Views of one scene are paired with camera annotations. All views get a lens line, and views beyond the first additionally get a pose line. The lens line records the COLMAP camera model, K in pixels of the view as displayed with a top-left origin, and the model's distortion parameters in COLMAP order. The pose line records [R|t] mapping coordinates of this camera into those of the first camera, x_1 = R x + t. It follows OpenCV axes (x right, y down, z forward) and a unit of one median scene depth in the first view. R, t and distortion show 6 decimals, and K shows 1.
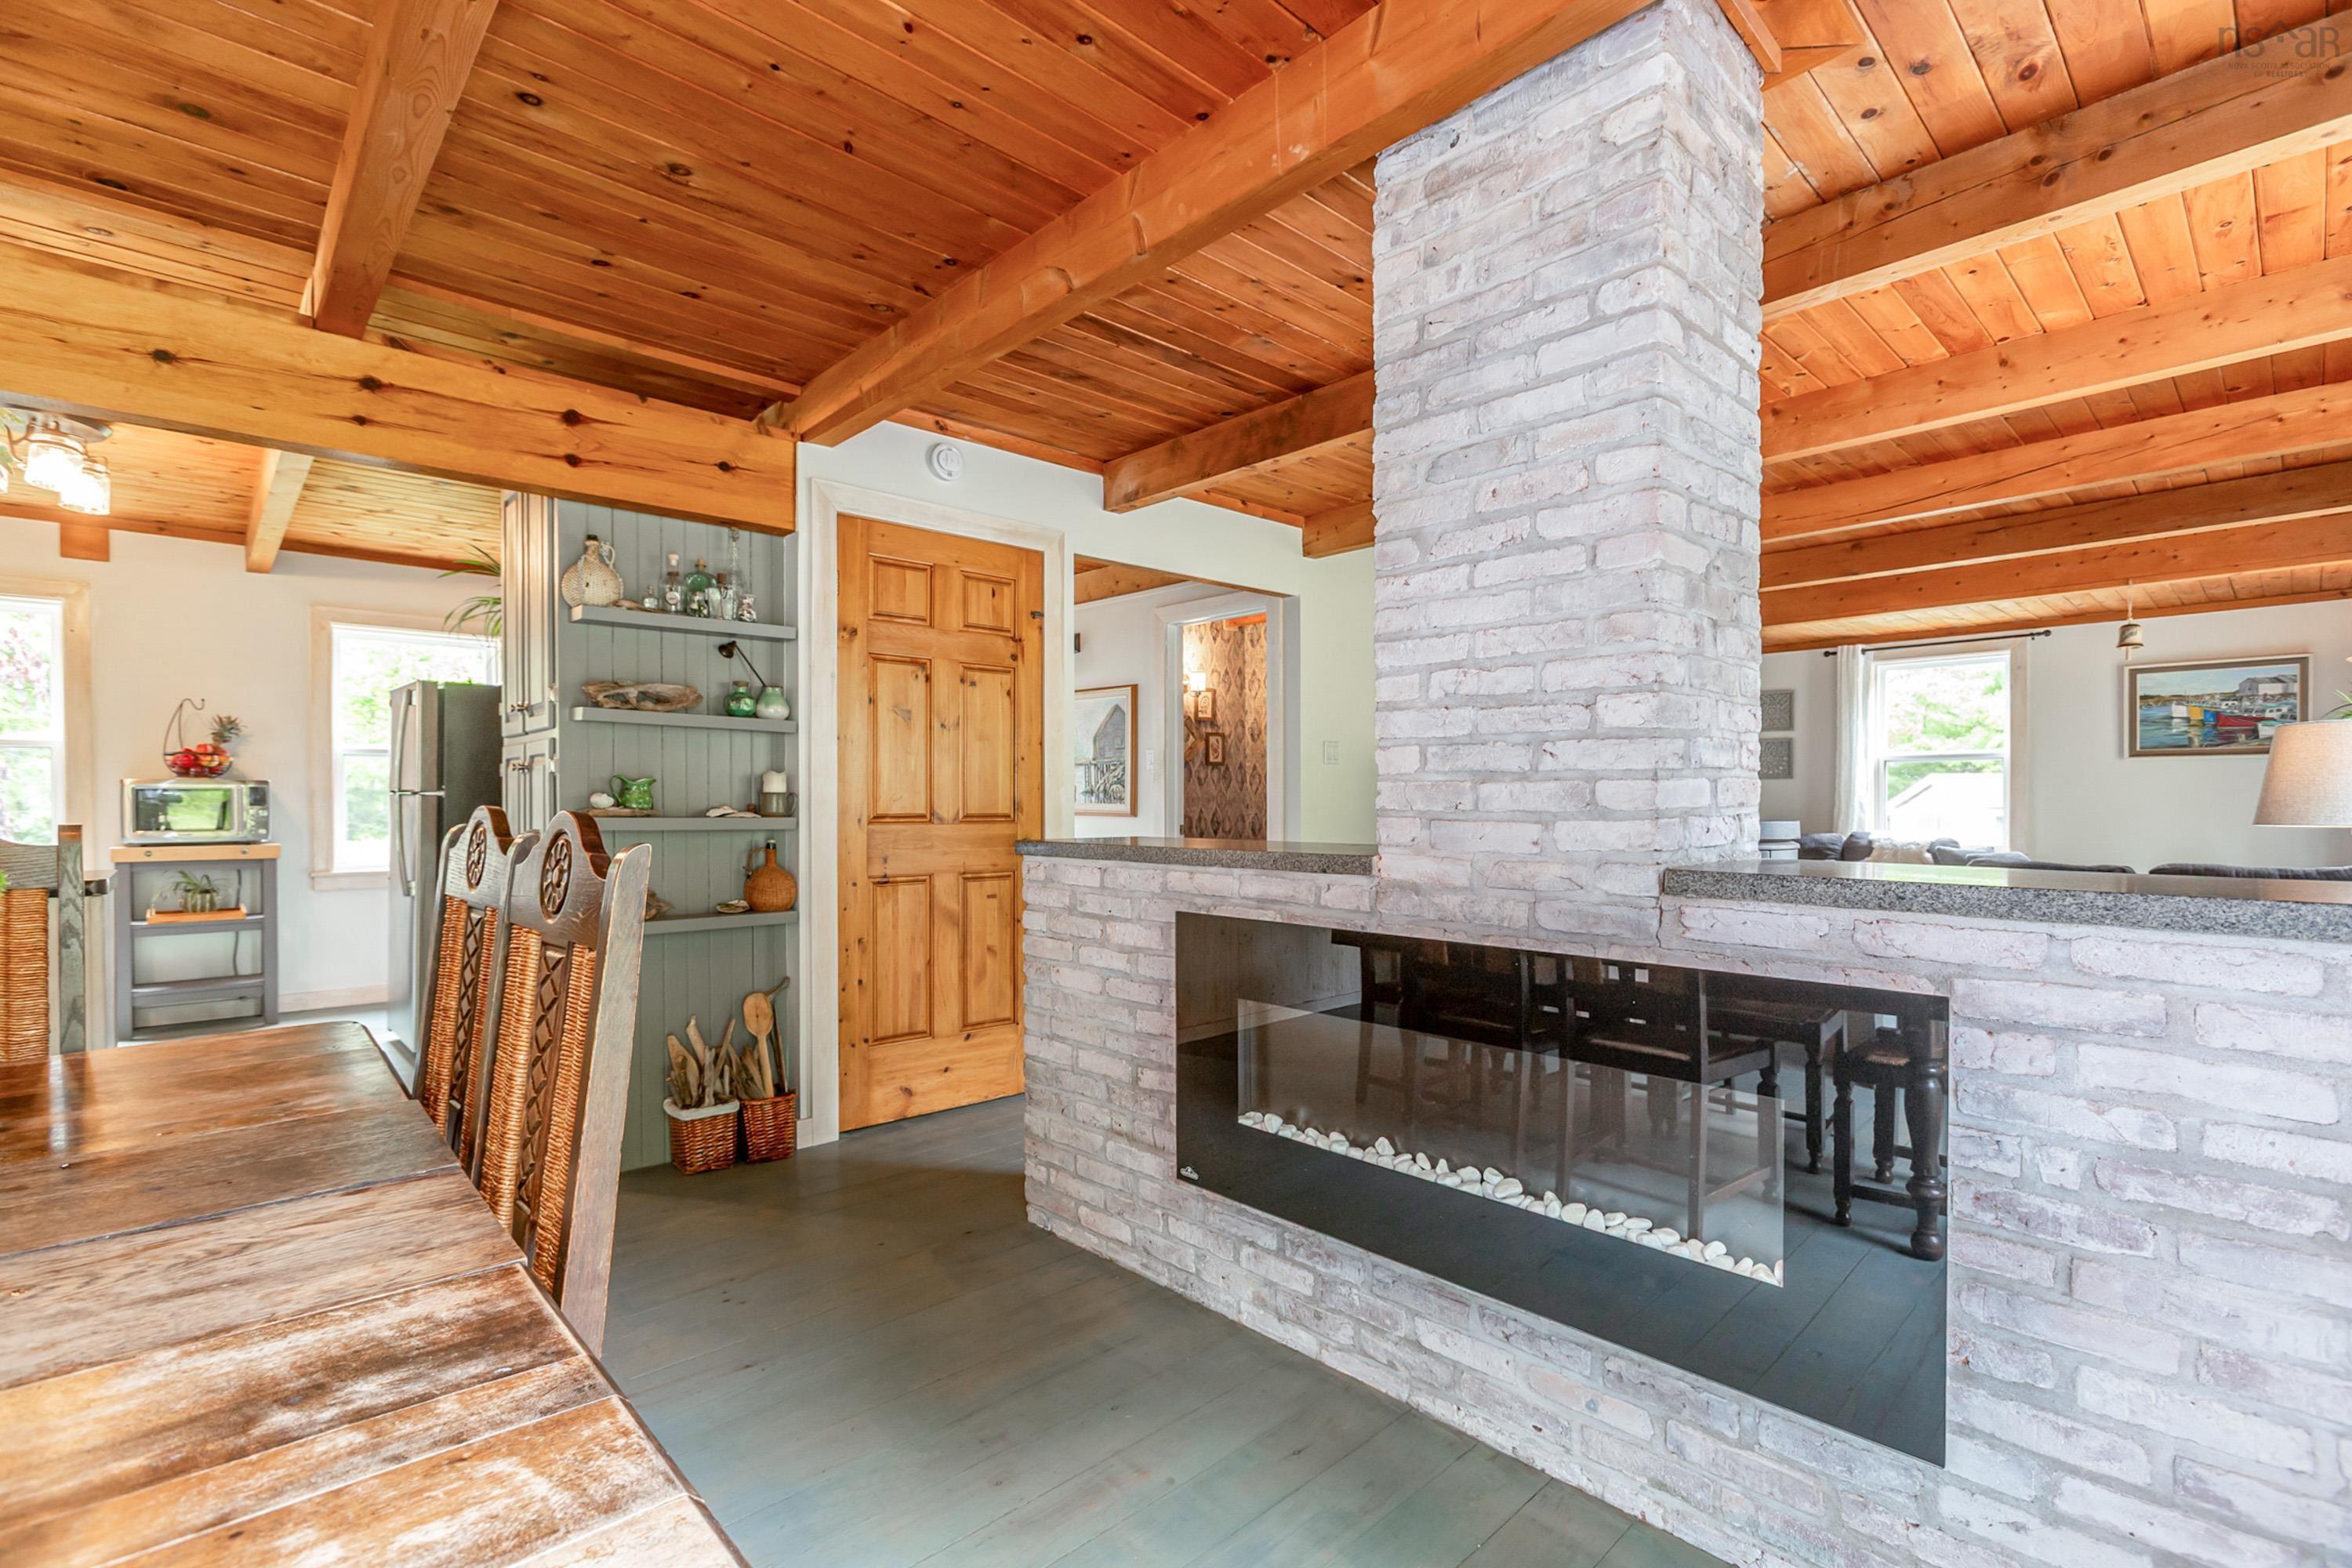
lens RADIAL K [[1070.6, 0, 1168.9], [0, 1070.6, 801.0], [0, 0, 1]] dist [-0.011959, 0.007253]
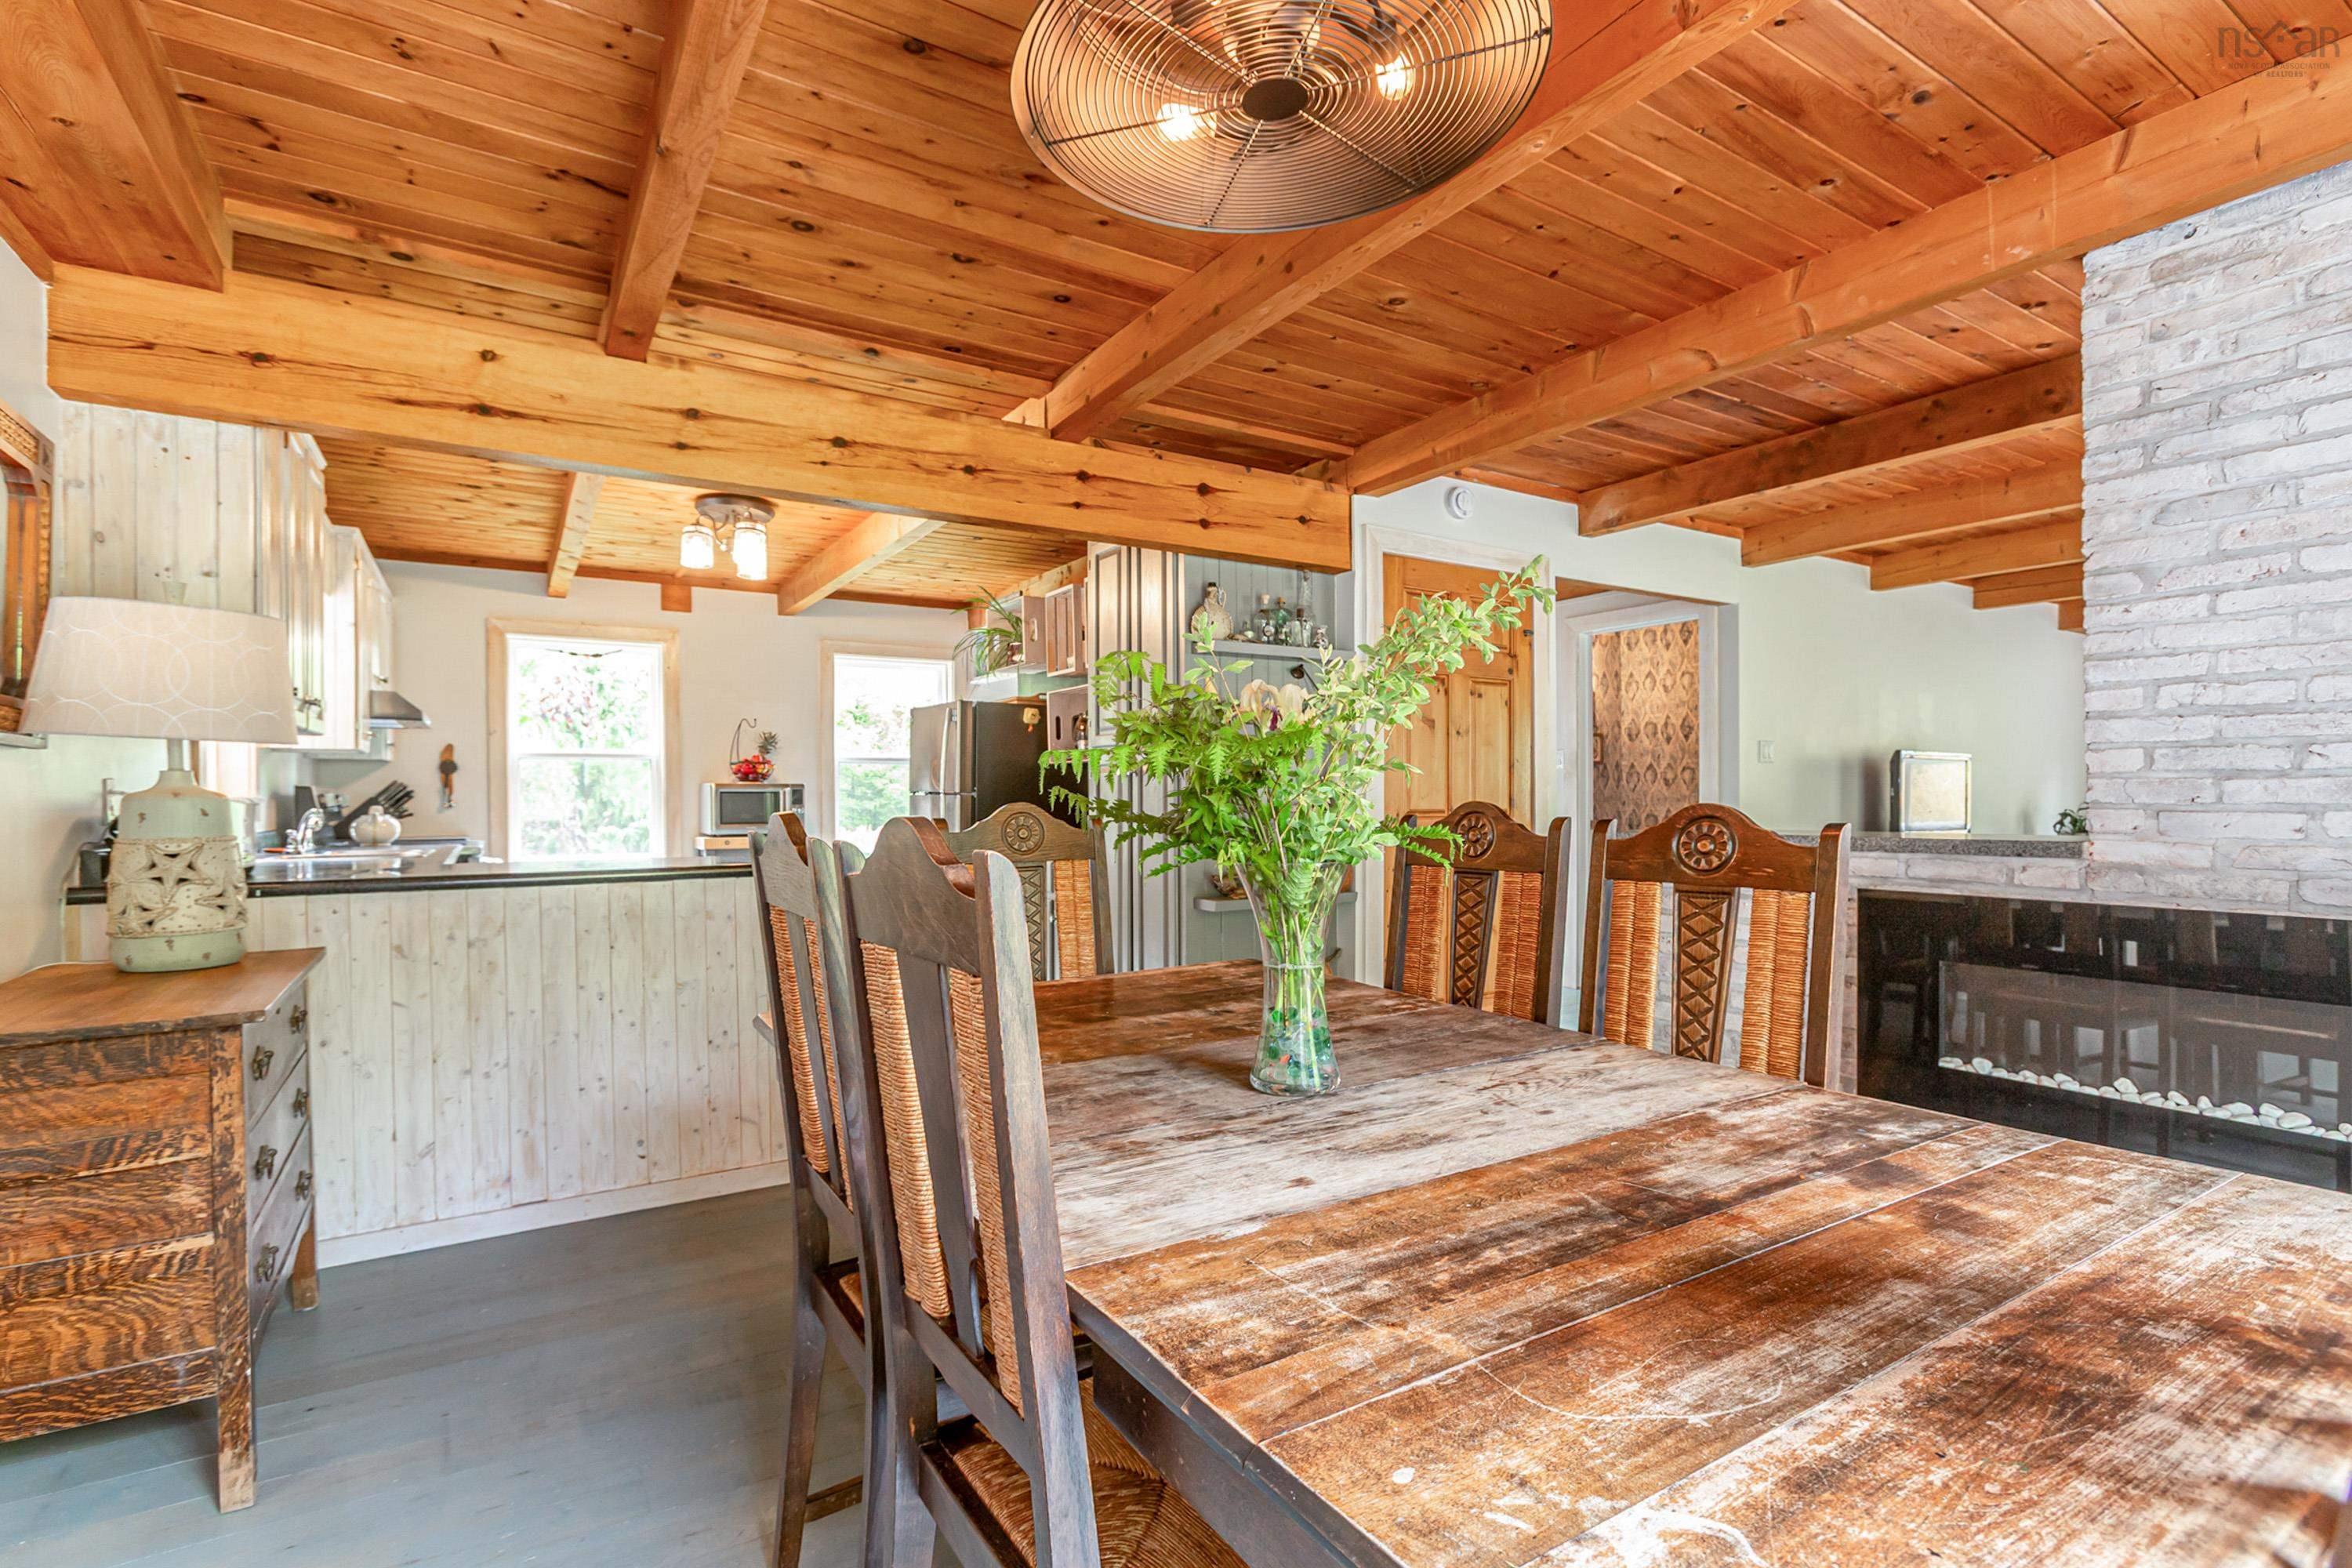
lens RADIAL K [[1070.6, 0, 1131.9], [0, 1070.6, 795.3], [0, 0, 1]] dist [-0.011959, 0.007253]
pose [[0.979674, -0.003155, -0.200572, -0.571609], [0.002260, 0.999986, -0.004691, 0.002771], [0.200584, 0.004142, 0.979668, -0.341852]]
